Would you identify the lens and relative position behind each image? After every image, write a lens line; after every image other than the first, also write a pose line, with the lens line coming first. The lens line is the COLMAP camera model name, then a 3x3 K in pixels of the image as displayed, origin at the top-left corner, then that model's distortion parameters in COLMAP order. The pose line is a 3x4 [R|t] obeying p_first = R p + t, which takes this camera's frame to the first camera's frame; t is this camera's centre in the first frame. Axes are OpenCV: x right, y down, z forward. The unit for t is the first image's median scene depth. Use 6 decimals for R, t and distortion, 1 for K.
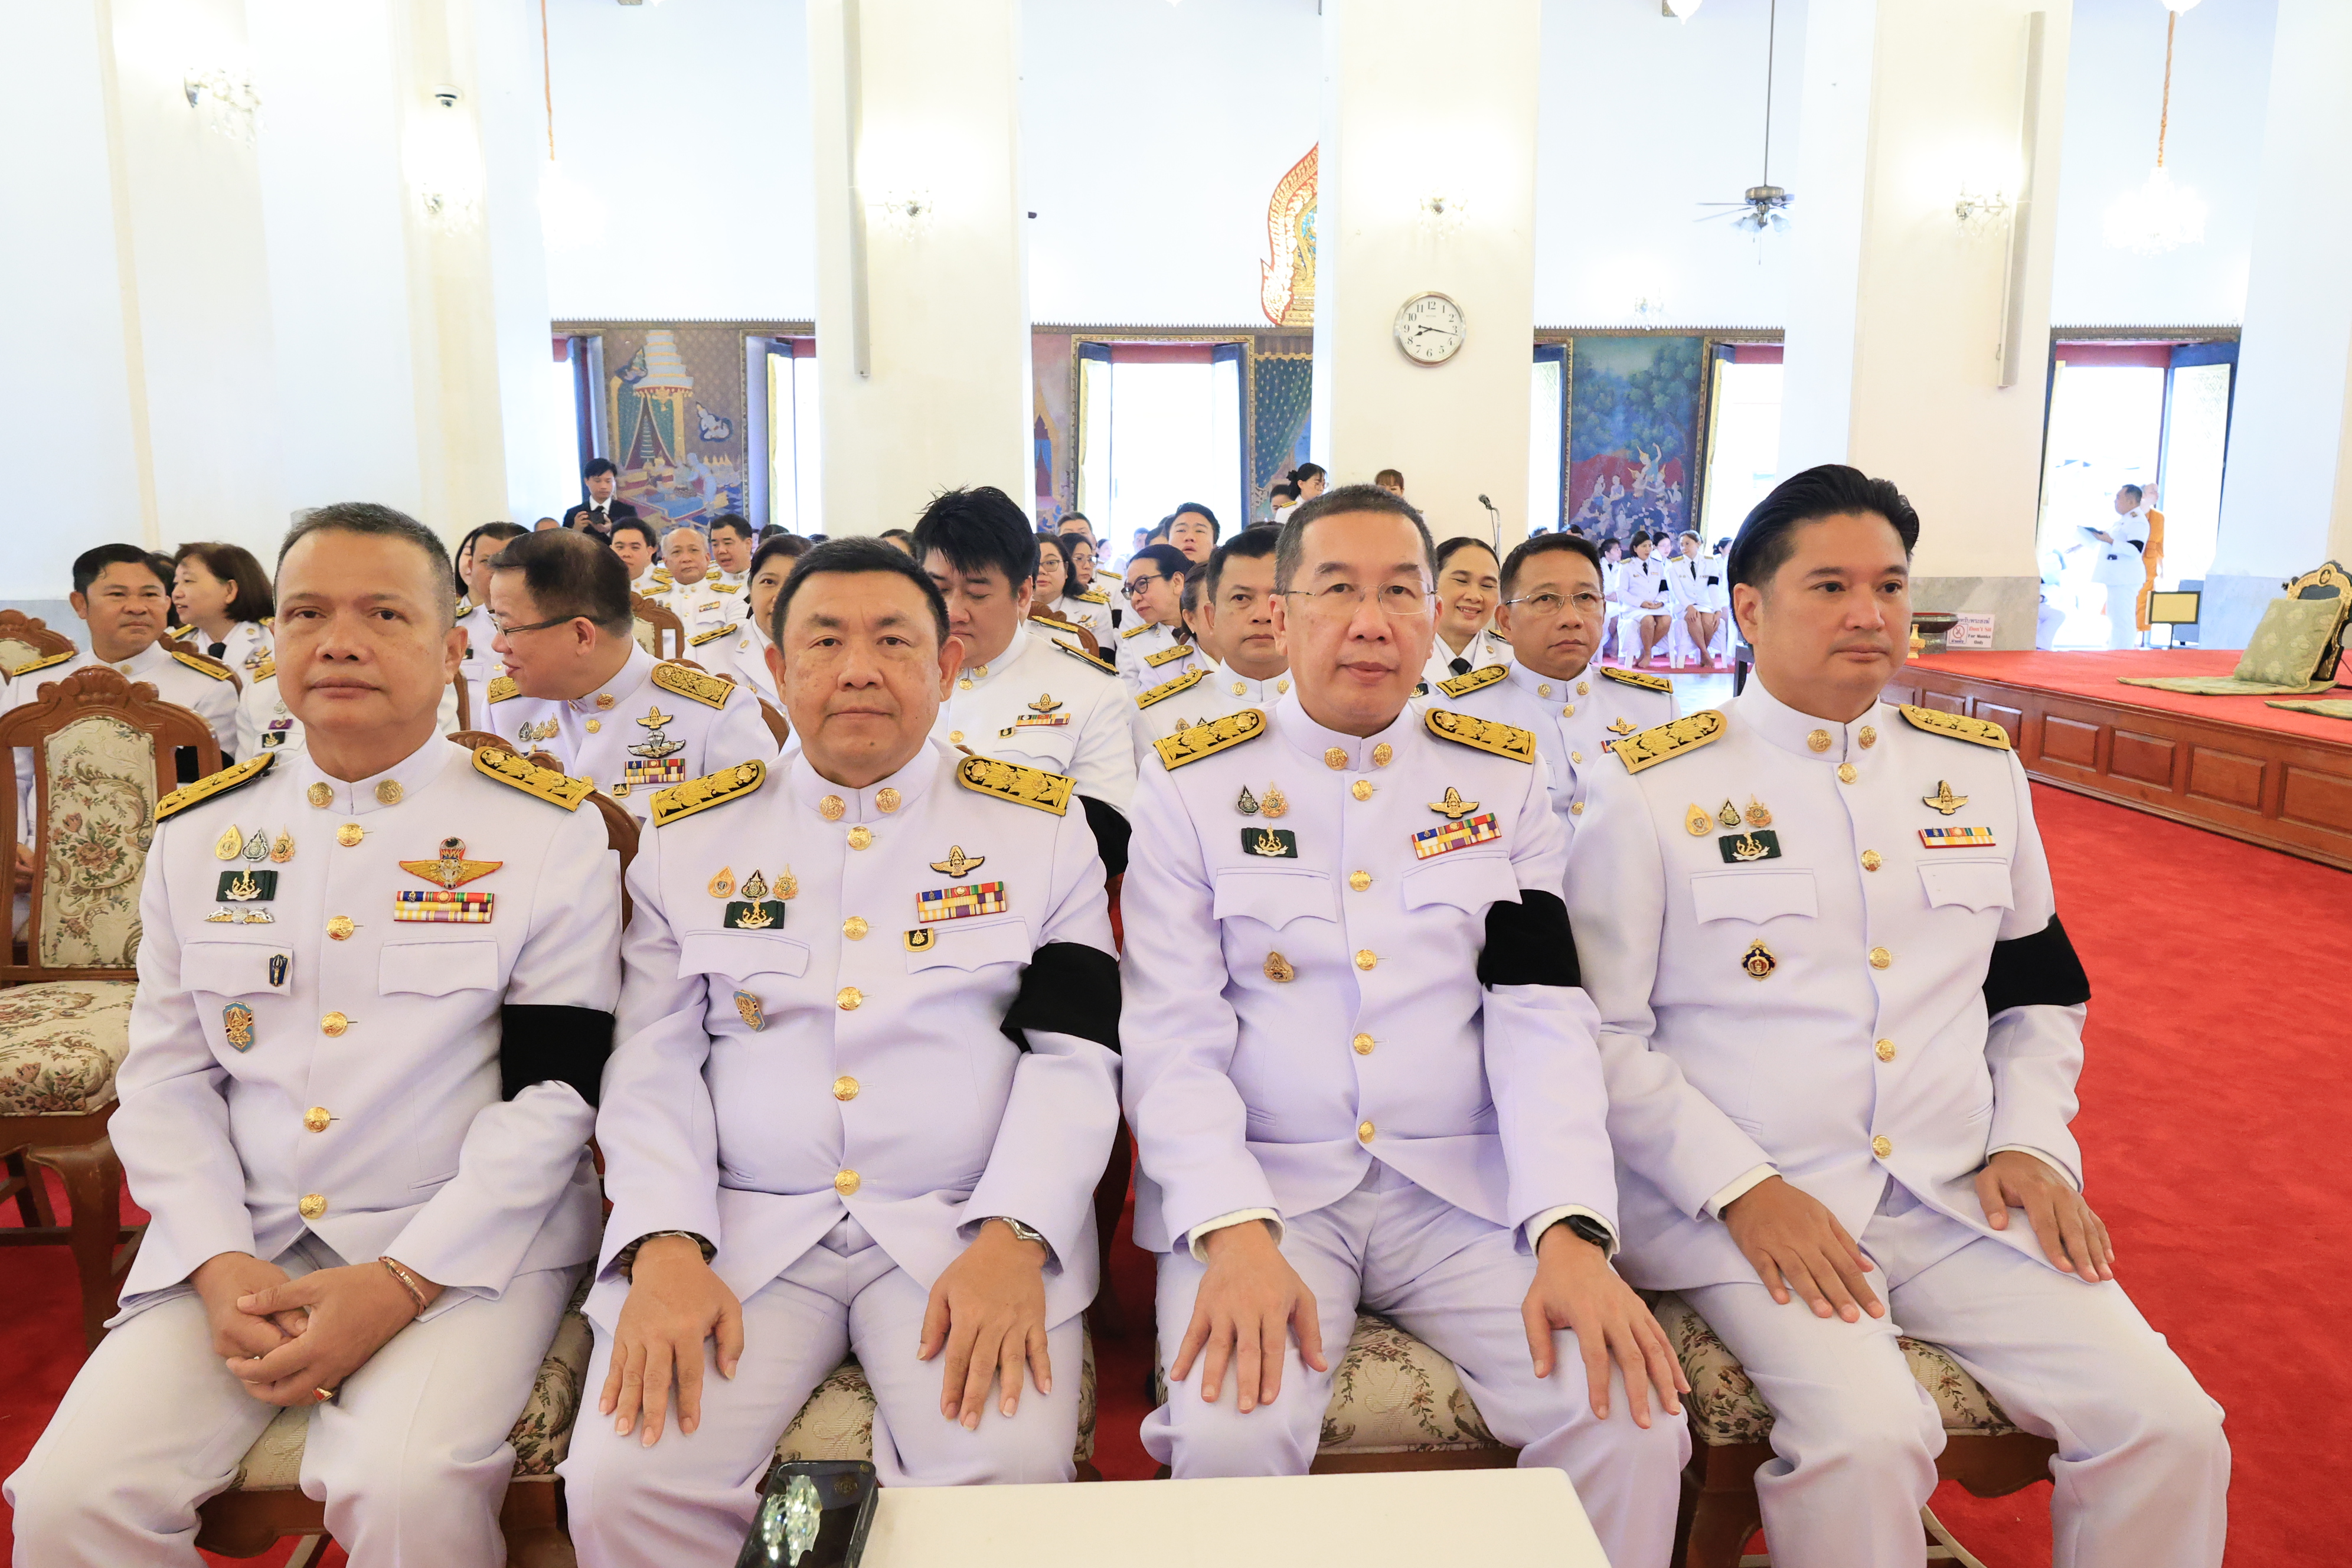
lens RADIAL K [[1683.3, 0, 1171.0], [0, 1683.3, 760.1], [0, 0, 1]] dist [-0.008704, 0.004066]
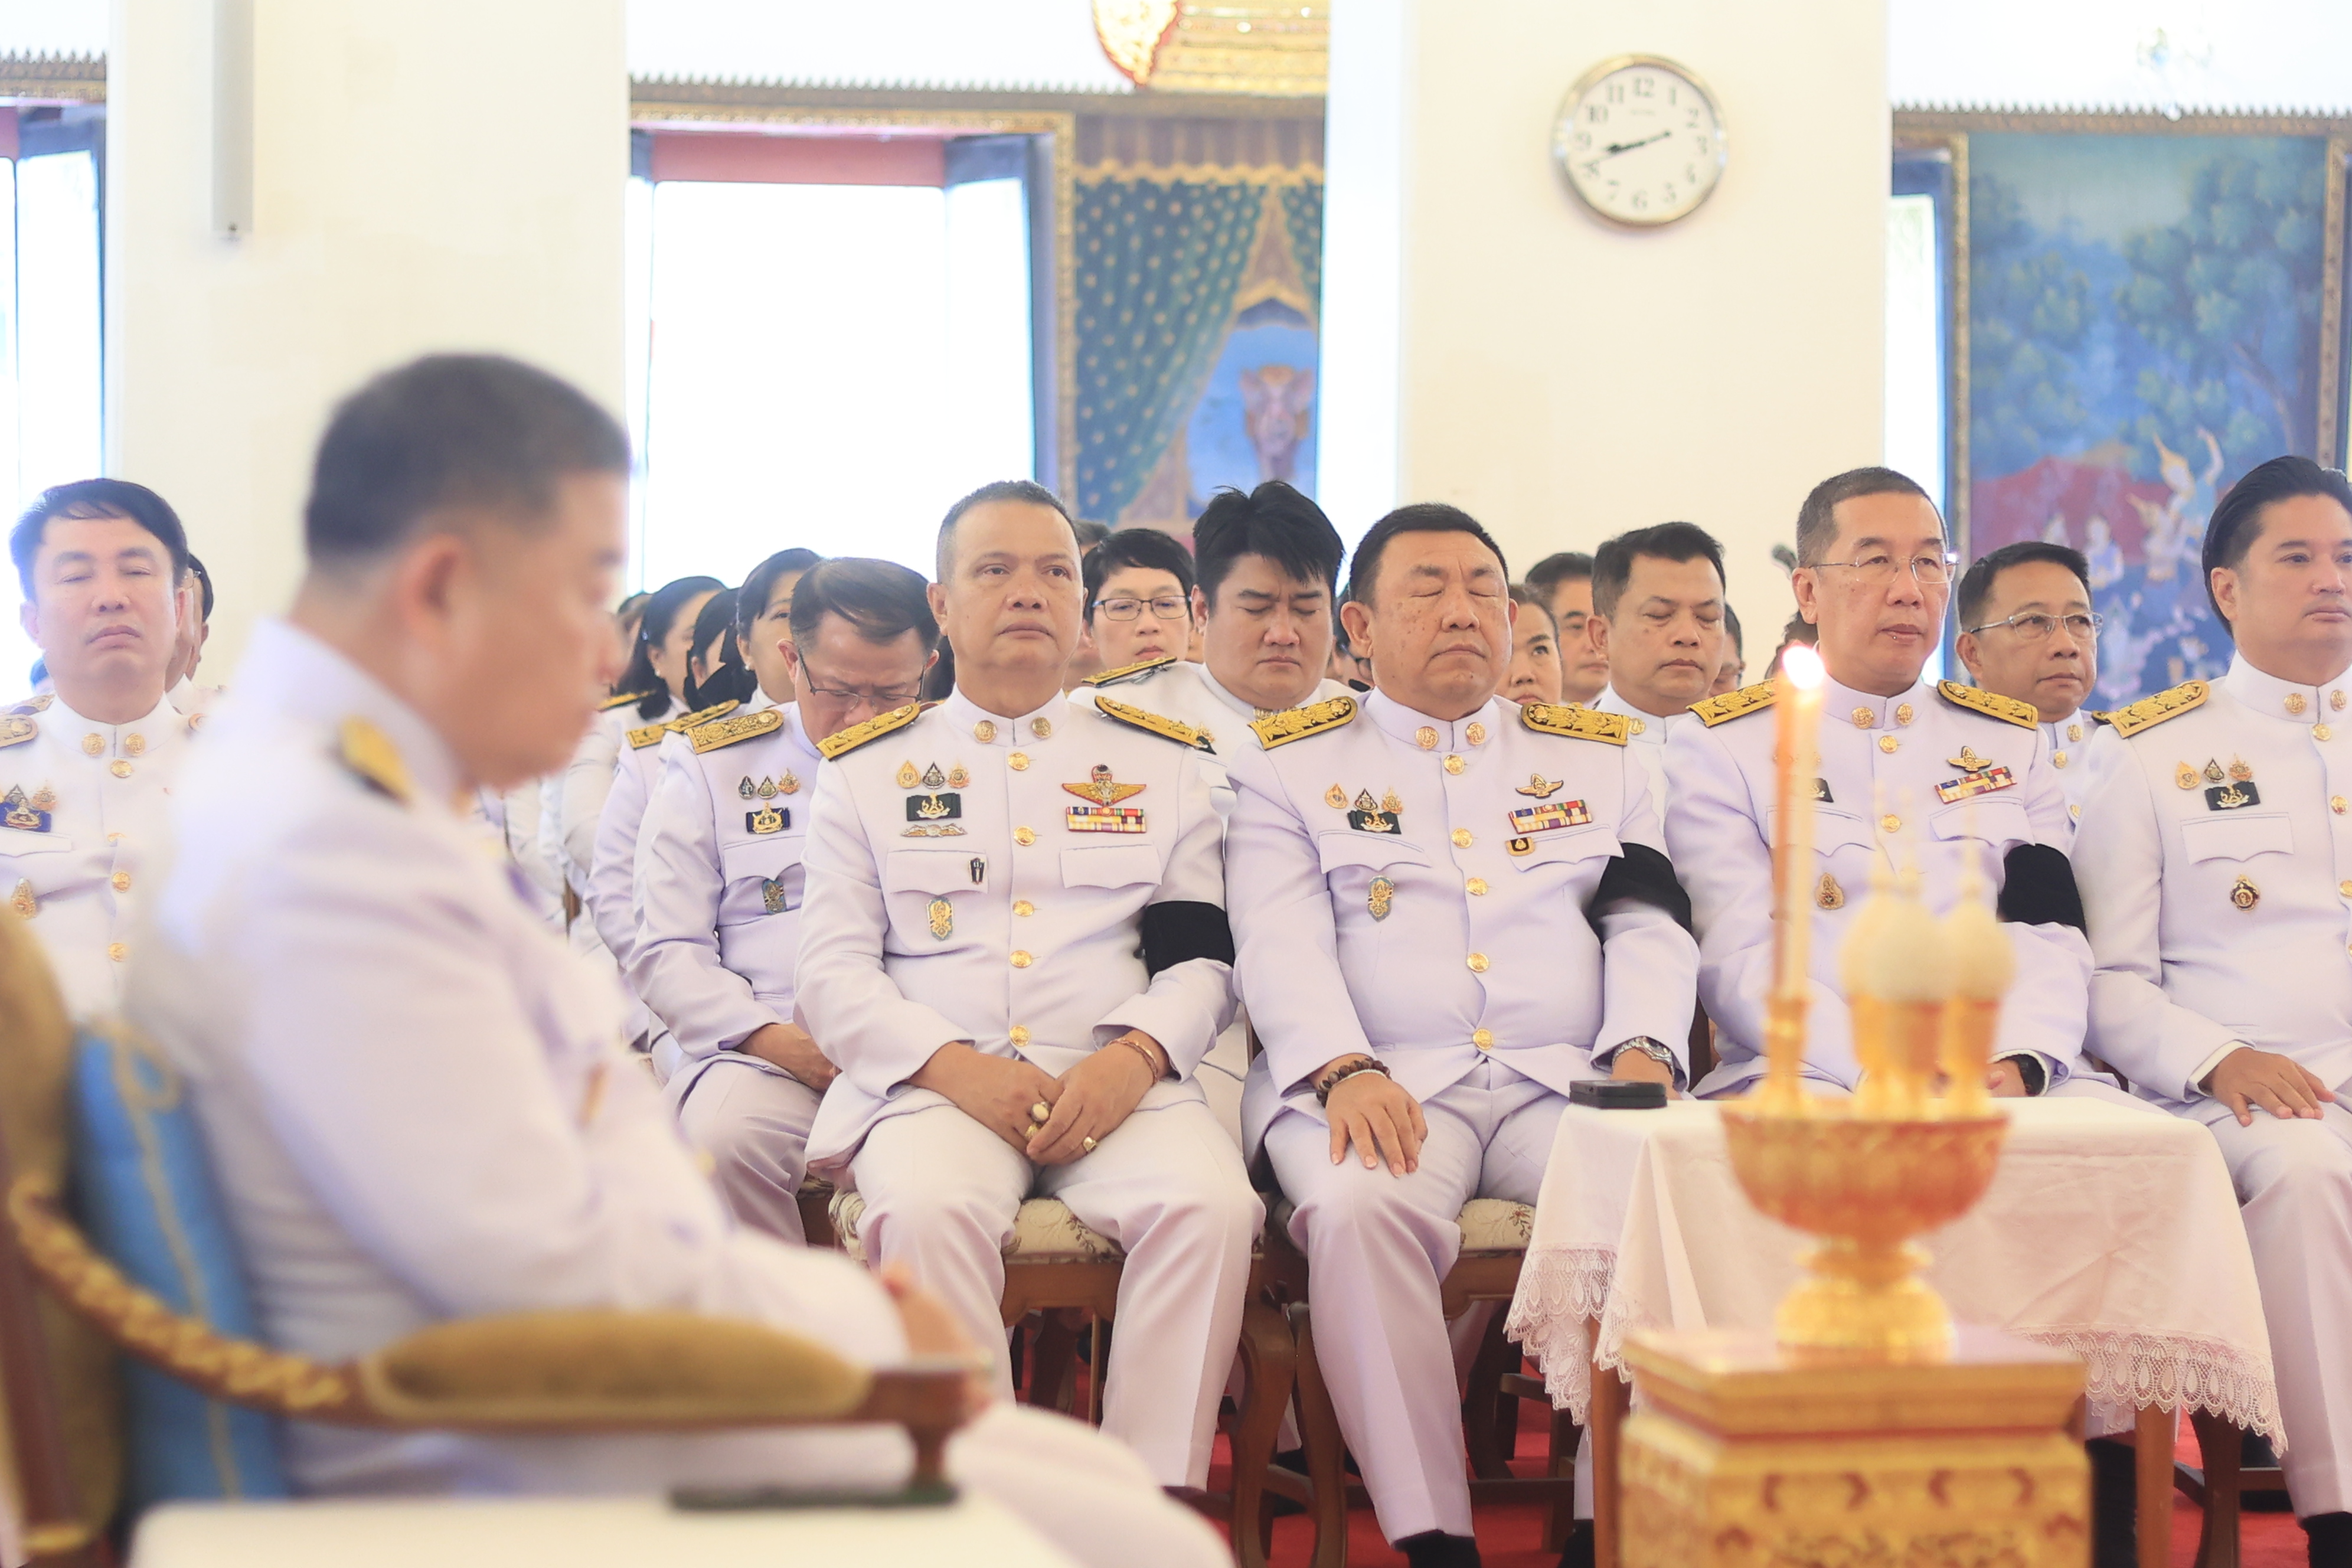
lens RADIAL K [[6723.0, 0, 1167.6], [0, 6723.0, 769.5], [0, 0, 1]] dist [0.010800, 0.000000]
pose [[0.993015, 0.004237, 0.117913, -0.096512], [0.011481, 0.991142, -0.132306, 0.068425], [-0.117429, 0.132735, 0.984171, -0.362775]]
